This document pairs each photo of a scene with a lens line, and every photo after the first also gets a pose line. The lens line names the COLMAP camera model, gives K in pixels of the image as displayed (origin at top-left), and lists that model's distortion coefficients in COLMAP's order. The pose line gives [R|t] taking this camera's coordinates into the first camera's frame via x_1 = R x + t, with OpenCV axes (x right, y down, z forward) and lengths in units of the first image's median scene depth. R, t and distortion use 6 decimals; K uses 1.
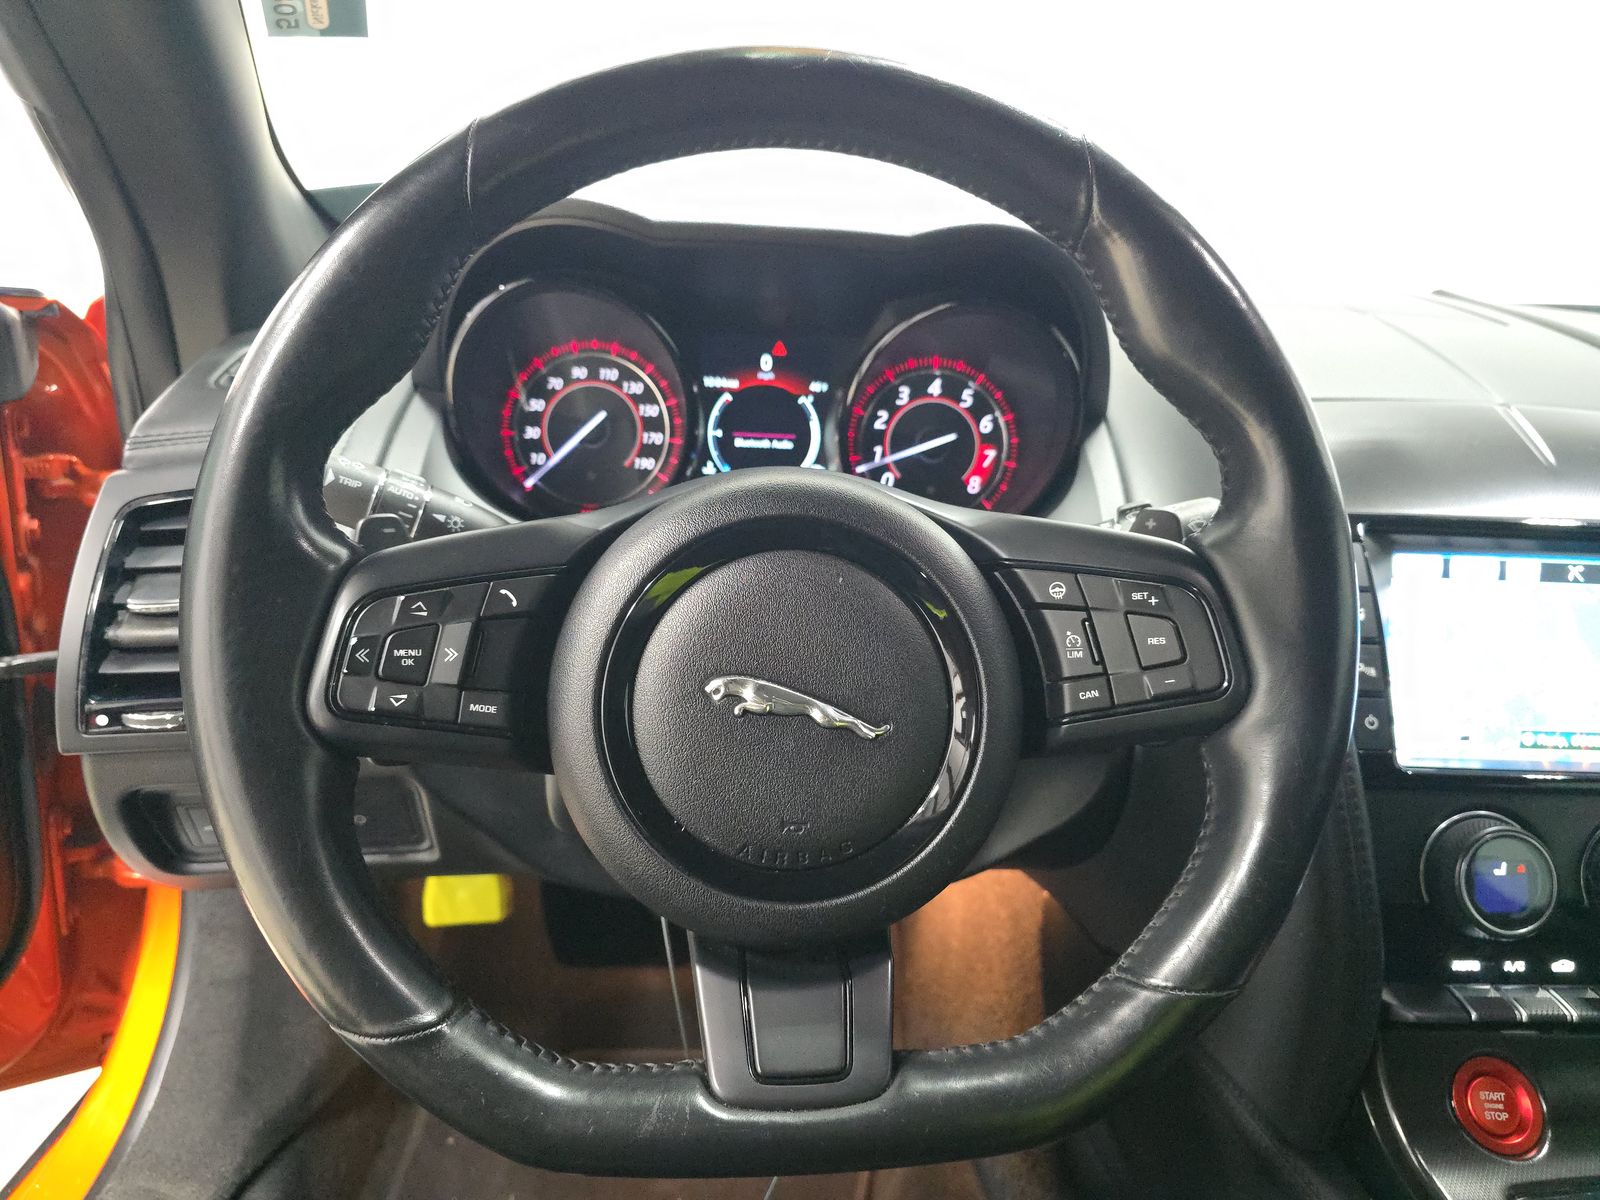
lens RADIAL K [[1088.6, 0, 800.0], [0, 1088.6, 600.0], [0, 0, 1]] dist [-0.009624, -0.004209]
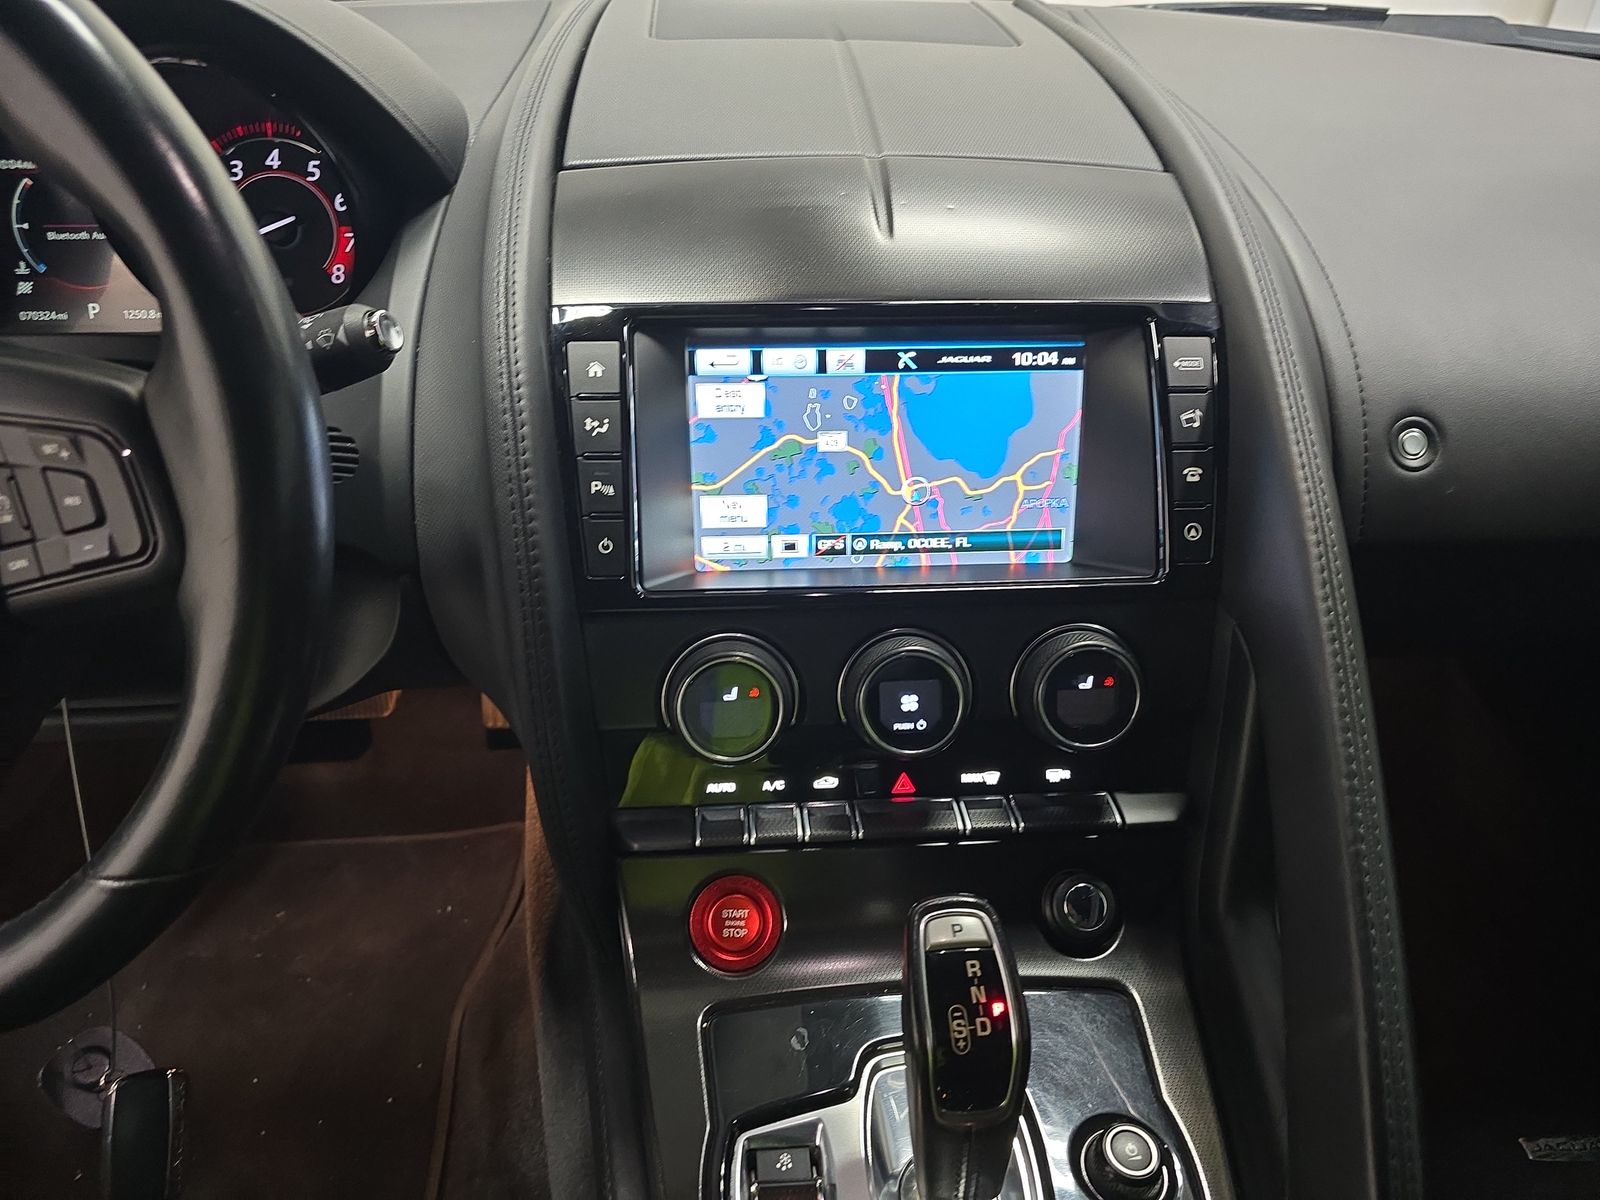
lens RADIAL K [[1079.5, 0, 800.0], [0, 1079.5, 600.0], [0, 0, 1]] dist [0.077656, -0.064008]
pose [[0.998520, -0.052691, 0.013482, 0.679414], [0.048332, 0.973308, 0.224357, -0.042003], [-0.024944, -0.223374, 0.974414, 0.085688]]
